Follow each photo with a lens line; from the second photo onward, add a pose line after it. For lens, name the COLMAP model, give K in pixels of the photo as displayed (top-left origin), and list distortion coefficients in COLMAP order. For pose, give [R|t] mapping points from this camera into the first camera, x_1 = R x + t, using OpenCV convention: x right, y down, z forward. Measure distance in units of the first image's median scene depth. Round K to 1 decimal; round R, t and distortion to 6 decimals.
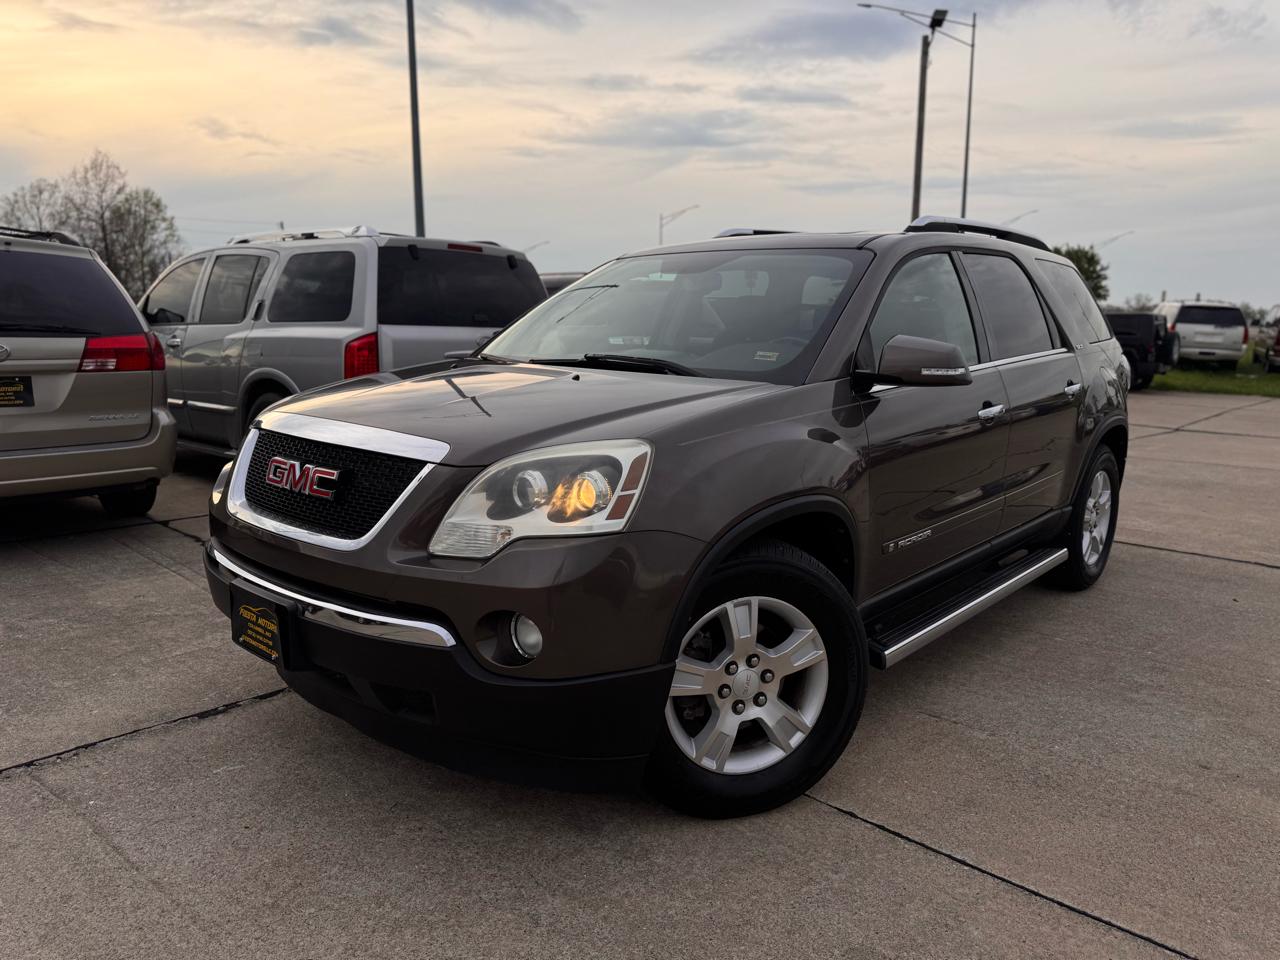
lens RADIAL K [[905.7, 0, 632.2], [0, 905.7, 478.8], [0, 0, 1]] dist [0.028705, -0.033606]
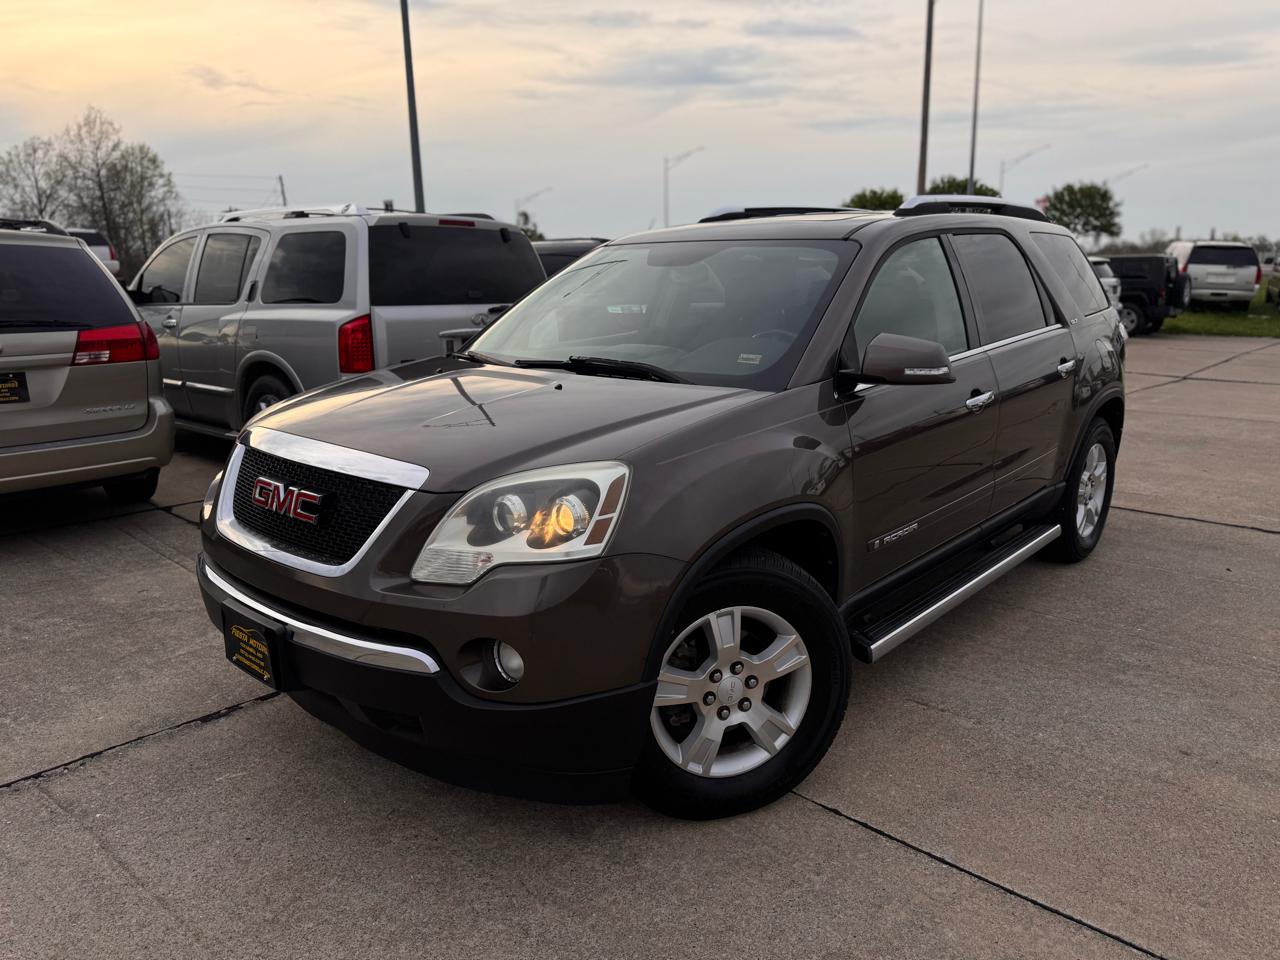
lens RADIAL K [[905.7, 0, 640.1], [0, 905.7, 479.3], [0, 0, 1]] dist [0.028705, -0.033606]
pose [[0.999762, -0.021276, -0.004749, 0.028586], [0.021514, 0.998109, 0.057580, -0.060870], [0.003515, -0.057669, 0.998330, -0.004608]]
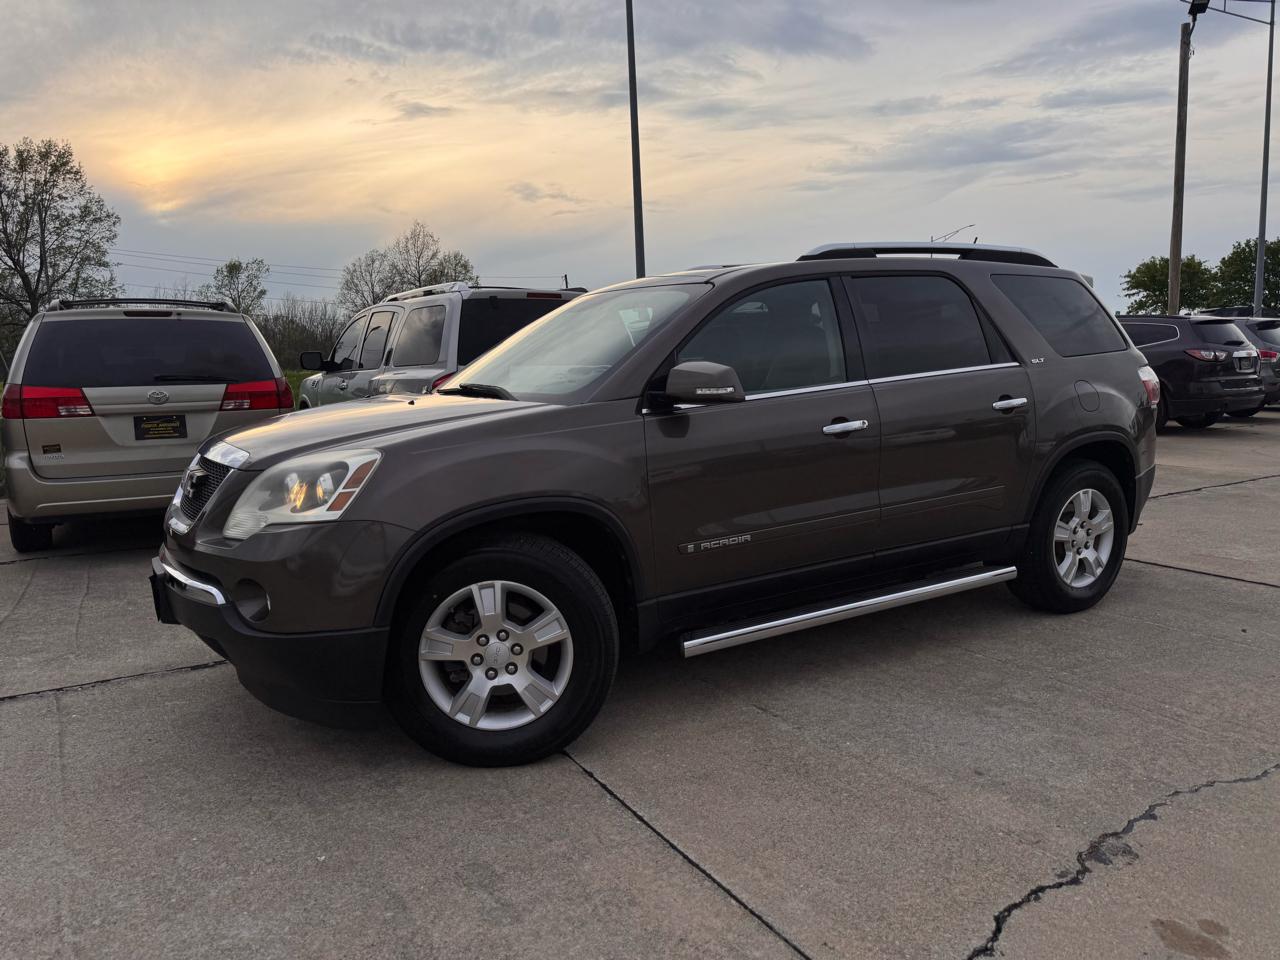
lens RADIAL K [[905.7, 0, 649.8], [0, 905.7, 485.3], [0, 0, 1]] dist [0.028705, -0.033606]
pose [[0.957270, 0.000353, -0.289195, 0.562054], [-0.008873, 0.999564, -0.028152, 0.029676], [0.289059, 0.029515, 0.956856, -0.077107]]
